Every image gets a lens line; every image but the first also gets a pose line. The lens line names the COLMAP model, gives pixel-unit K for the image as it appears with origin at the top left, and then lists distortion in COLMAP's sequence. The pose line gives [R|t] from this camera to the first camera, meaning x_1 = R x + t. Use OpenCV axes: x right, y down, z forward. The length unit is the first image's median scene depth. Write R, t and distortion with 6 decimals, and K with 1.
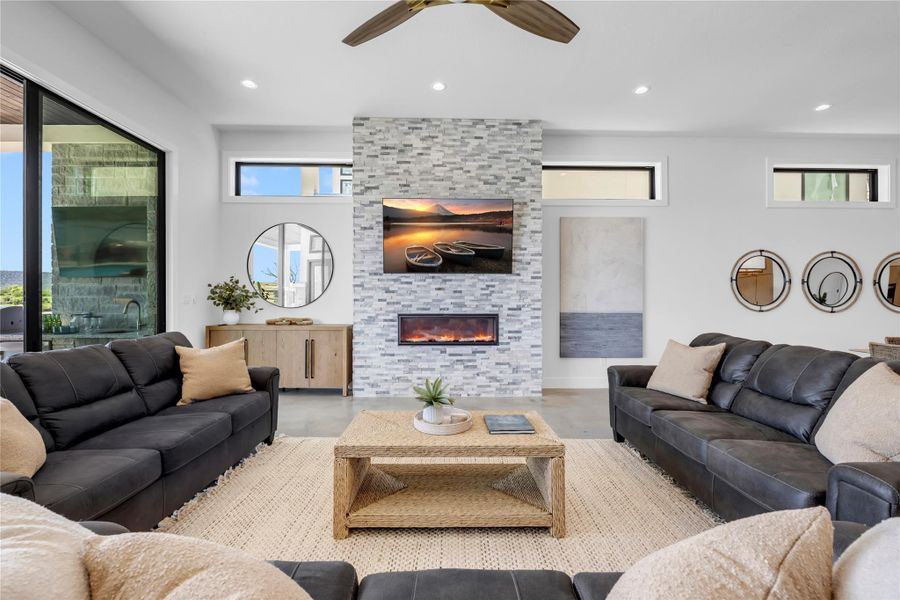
lens RADIAL K [[372.1, 0, 453.8], [0, 372.1, 297.6], [0, 0, 1]] dist [0.004464, 0.000294]
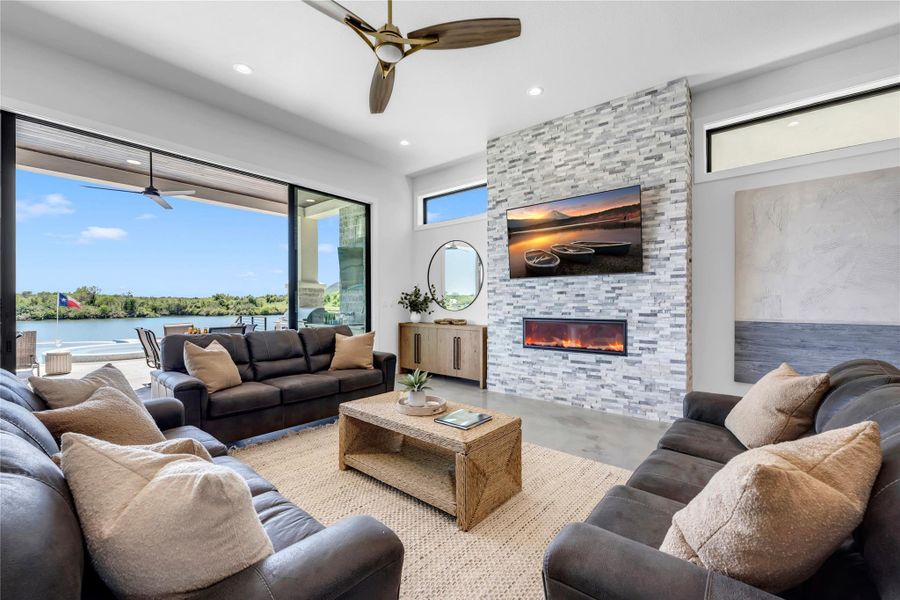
lens RADIAL K [[372.1, 0, 449.7], [0, 372.1, 303.0], [0, 0, 1]] dist [0.004464, 0.000294]
pose [[0.760323, -0.001992, -0.649542, 0.371293], [0.003947, 0.999991, 0.001553, 0.000979], [0.649533, -0.003744, 0.760324, 0.071540]]
